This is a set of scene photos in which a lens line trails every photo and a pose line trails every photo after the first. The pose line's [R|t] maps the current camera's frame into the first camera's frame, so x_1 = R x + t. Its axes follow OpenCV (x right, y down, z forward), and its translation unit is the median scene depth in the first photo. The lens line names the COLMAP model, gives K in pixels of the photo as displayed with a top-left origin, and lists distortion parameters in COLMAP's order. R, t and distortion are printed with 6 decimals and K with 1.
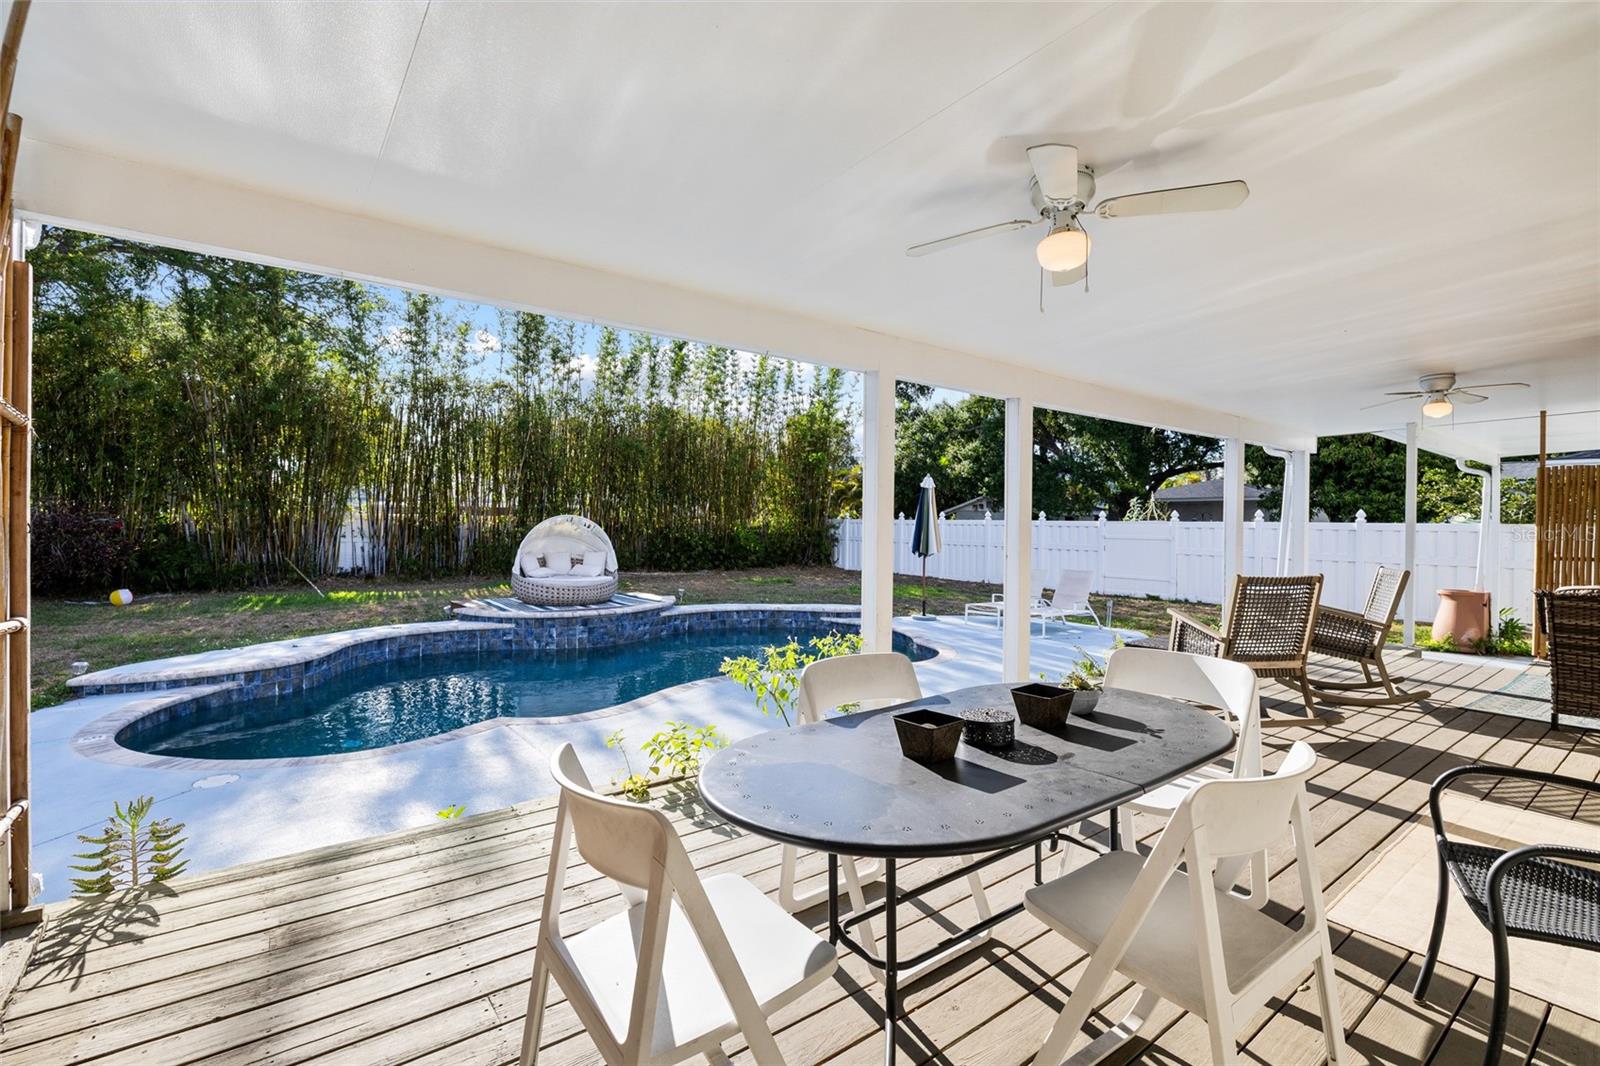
lens RADIAL K [[719.1, 0, 799.2], [0, 719.1, 522.8], [0, 0, 1]] dist [-0.008376, 0.001442]
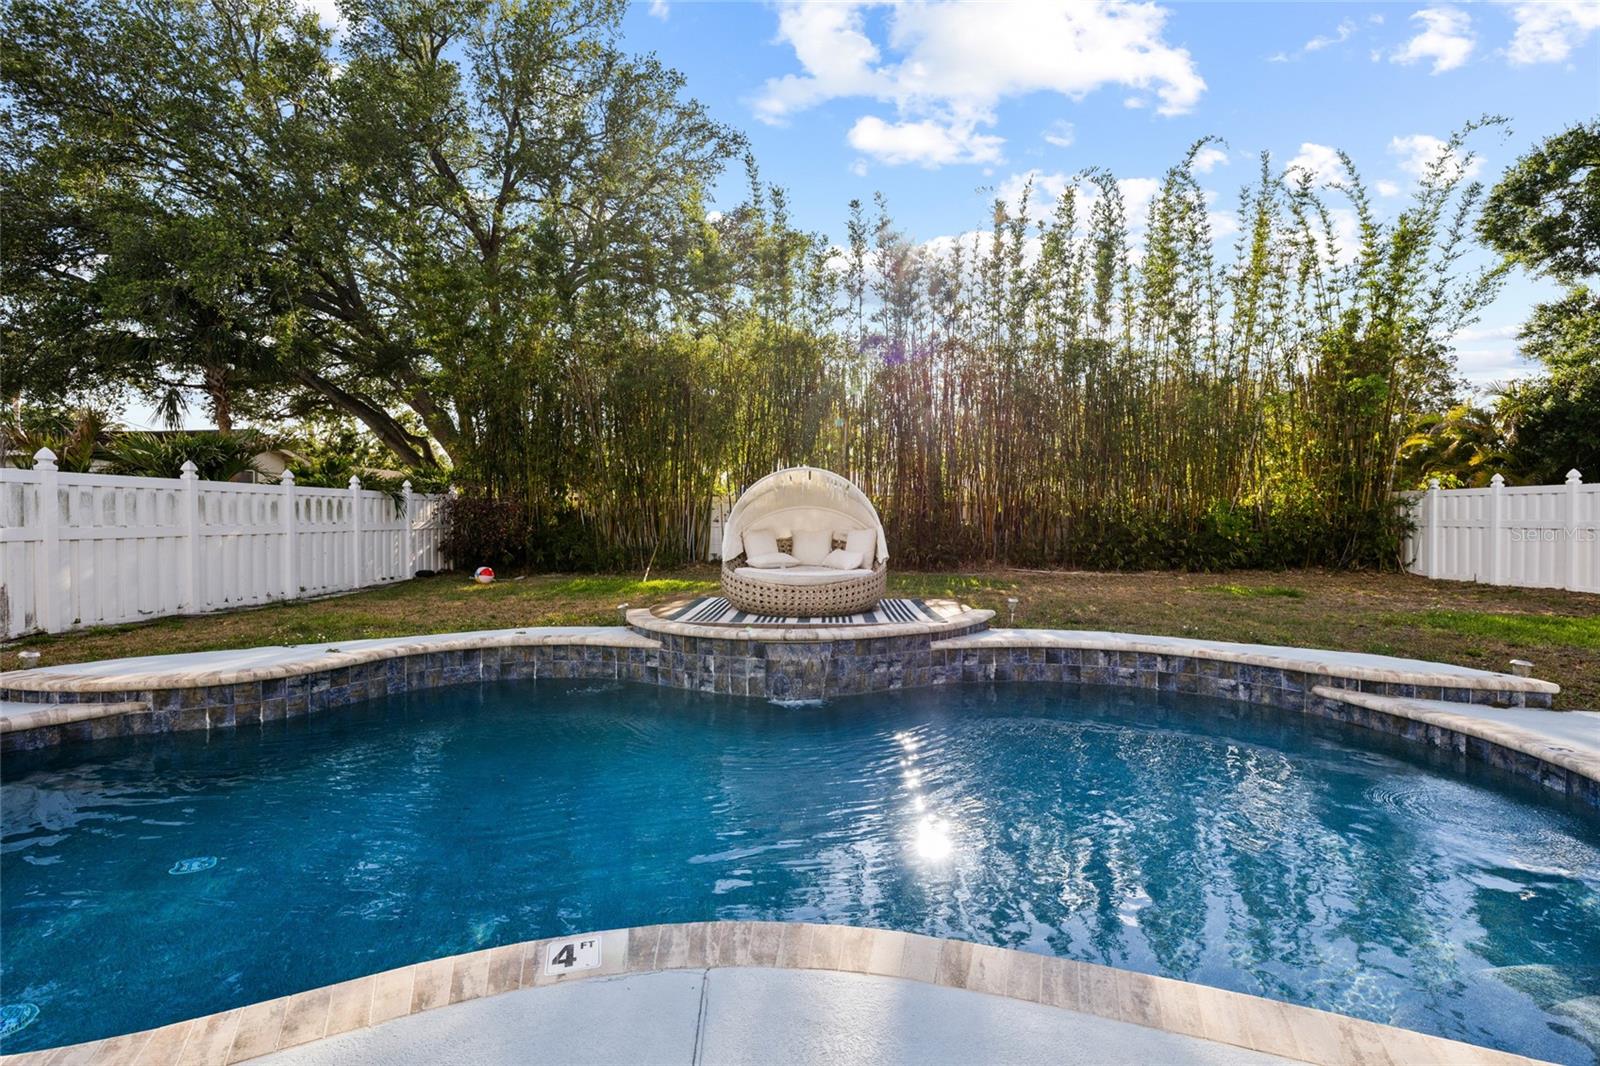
lens RADIAL K [[719.1, 0, 799.2], [0, 719.1, 522.8], [0, 0, 1]] dist [-0.008376, 0.001442]
pose [[0.780417, -0.006324, -0.625227, 0.055867], [0.007864, 0.999969, -0.000299, 0.034333], [0.625210, -0.004683, 0.780443, 0.487780]]
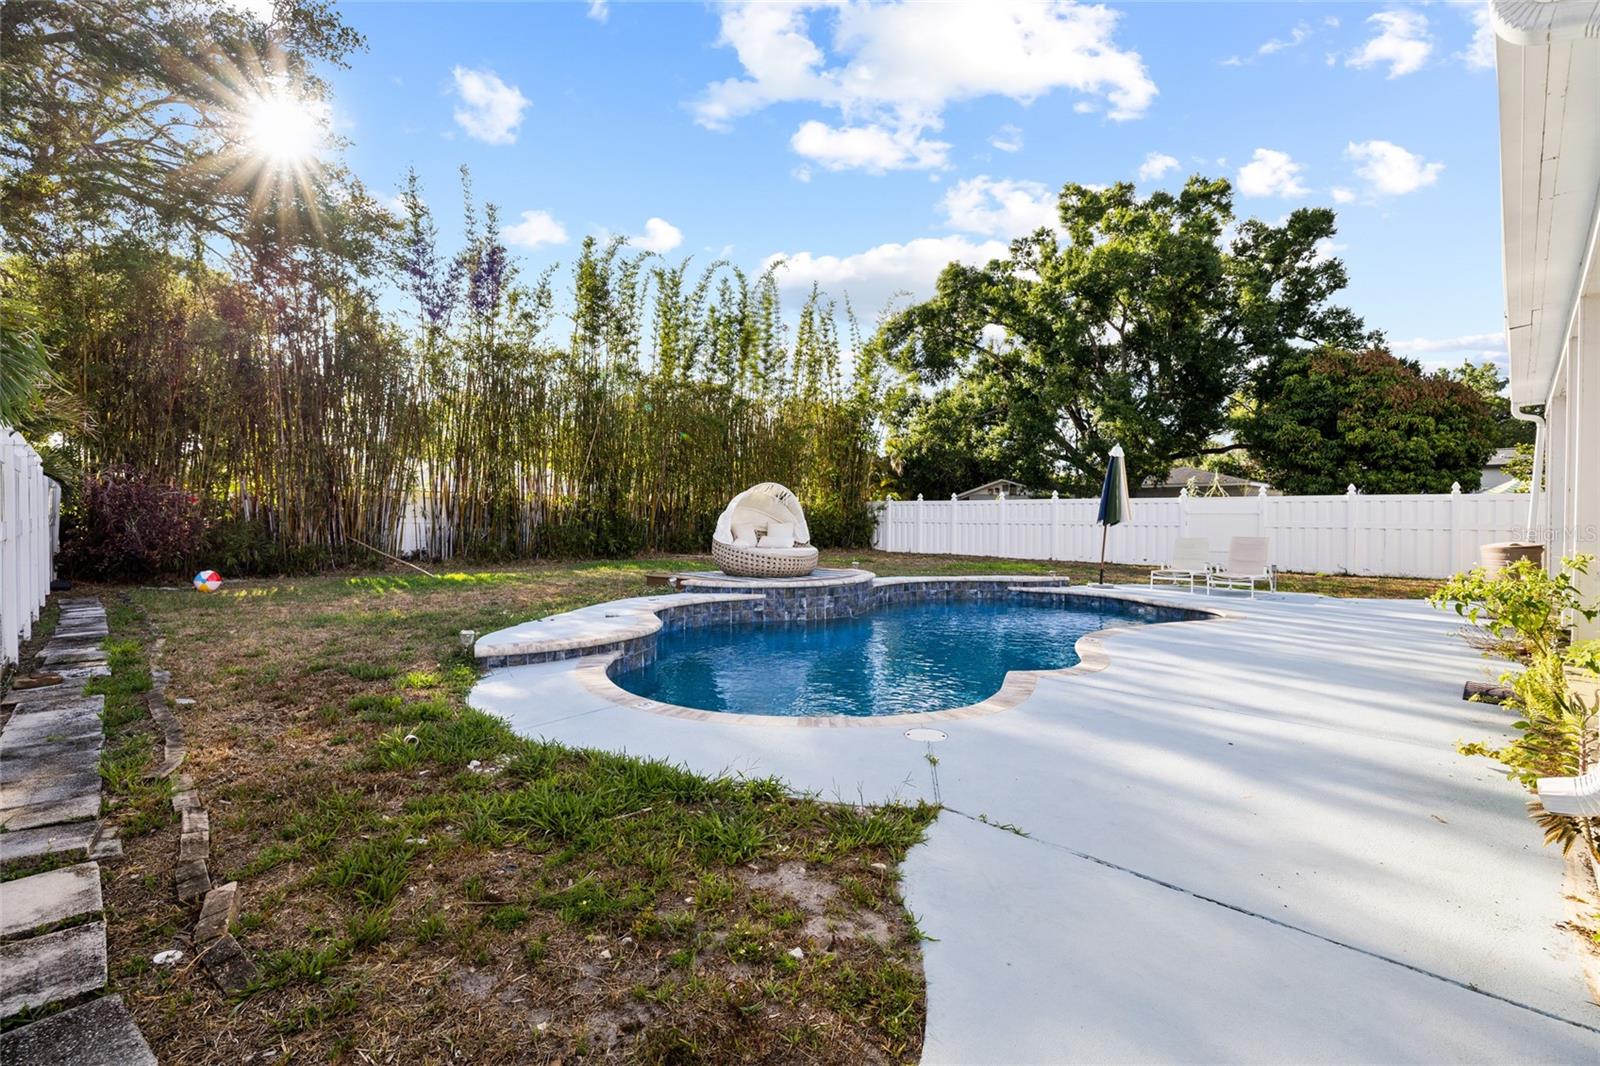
lens RADIAL K [[719.1, 0, 799.2], [0, 719.1, 522.8], [0, 0, 1]] dist [-0.008376, 0.001442]
pose [[0.991184, -0.006216, 0.132344, -0.384015], [0.005181, 0.999953, 0.008171, 0.032455], [-0.132389, -0.007413, 0.991170, 0.052080]]
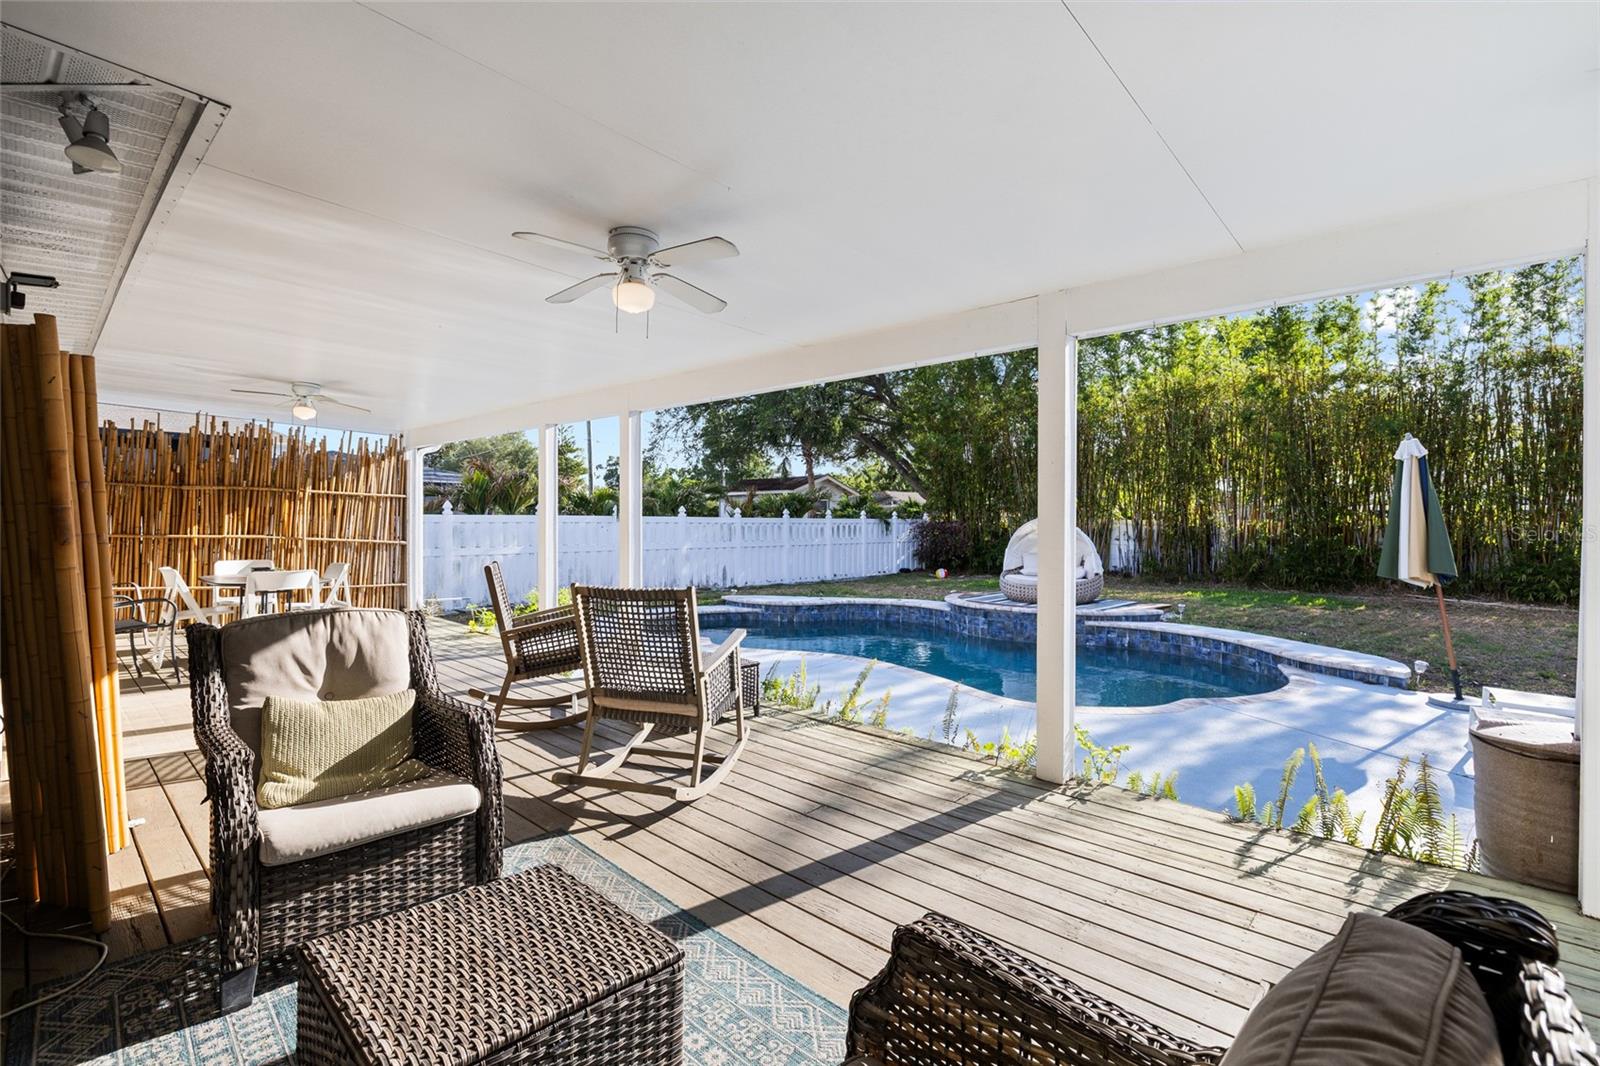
lens RADIAL K [[719.1, 0, 799.2], [0, 719.1, 522.8], [0, 0, 1]] dist [-0.008376, 0.001442]
pose [[0.173828, -0.006786, -0.984753, 0.608699], [-0.004657, 0.999959, -0.007713, 0.005977], [0.984765, 0.005927, 0.173789, 0.433458]]
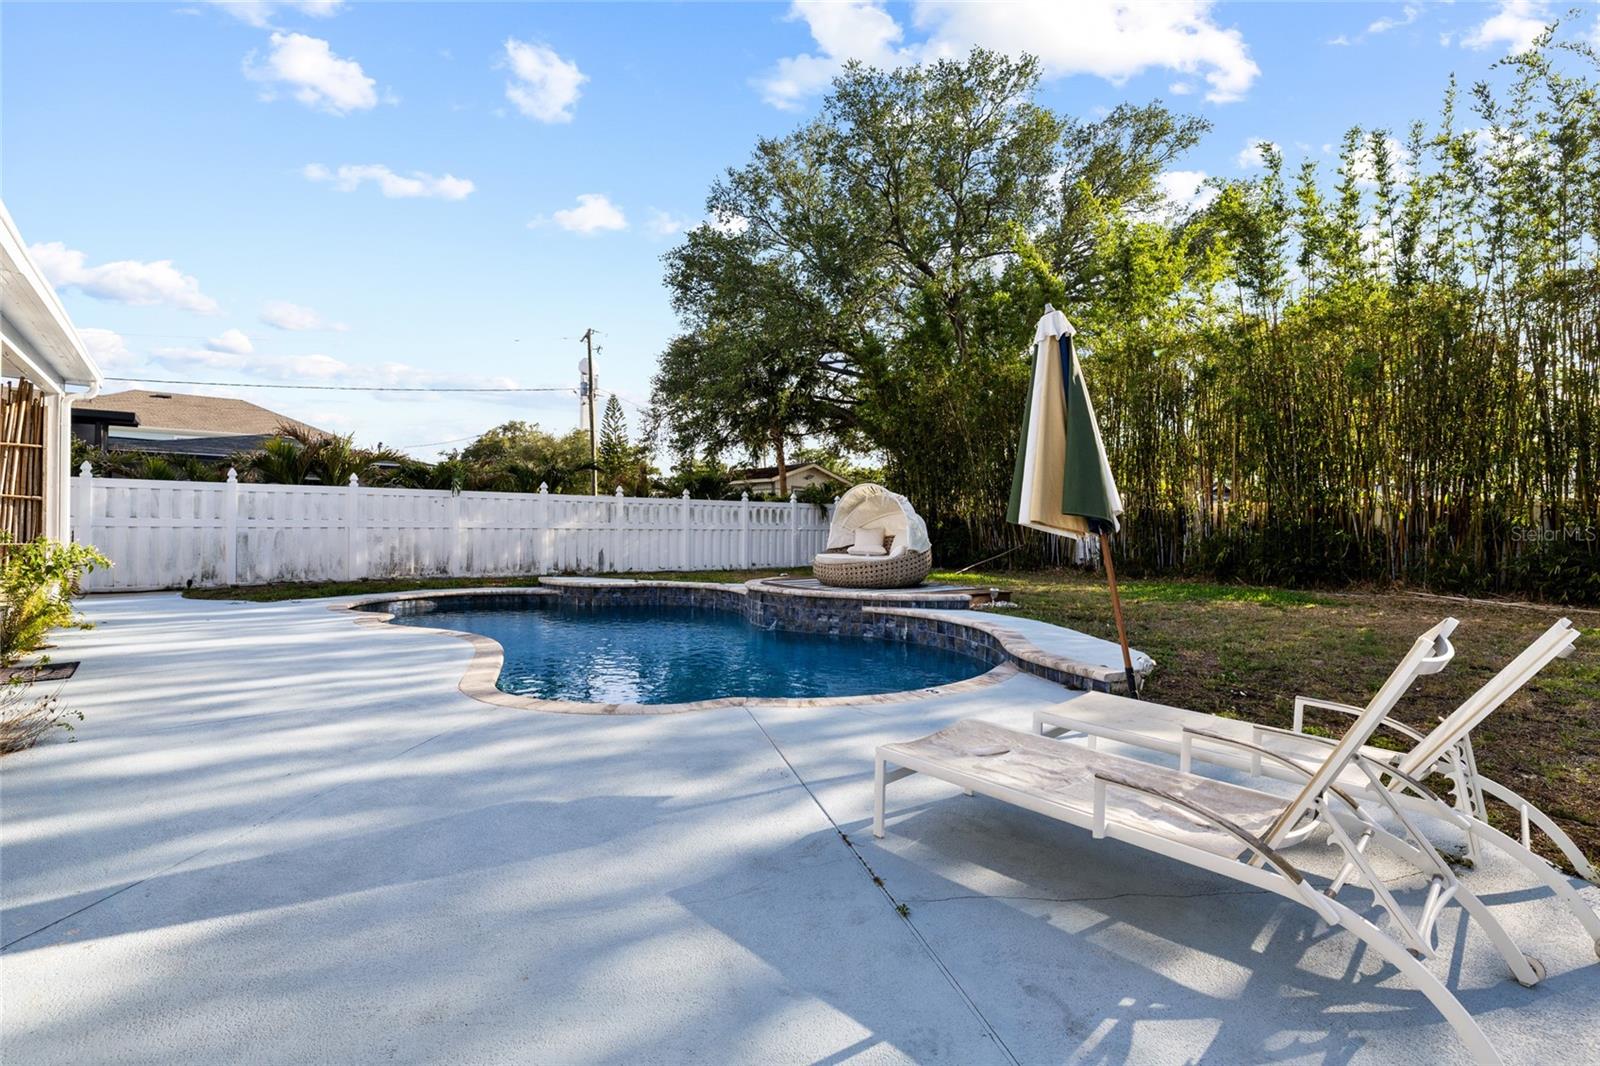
lens RADIAL K [[727.3, 0, 798.6], [0, 727.3, 521.3], [0, 0, 1]] dist [-0.002037, 0.000194]
pose [[0.045341, -0.014311, -0.998869, 0.511907], [-0.011947, 0.999818, -0.014867, 0.045266], [0.998900, 0.012608, 0.045162, 0.826648]]
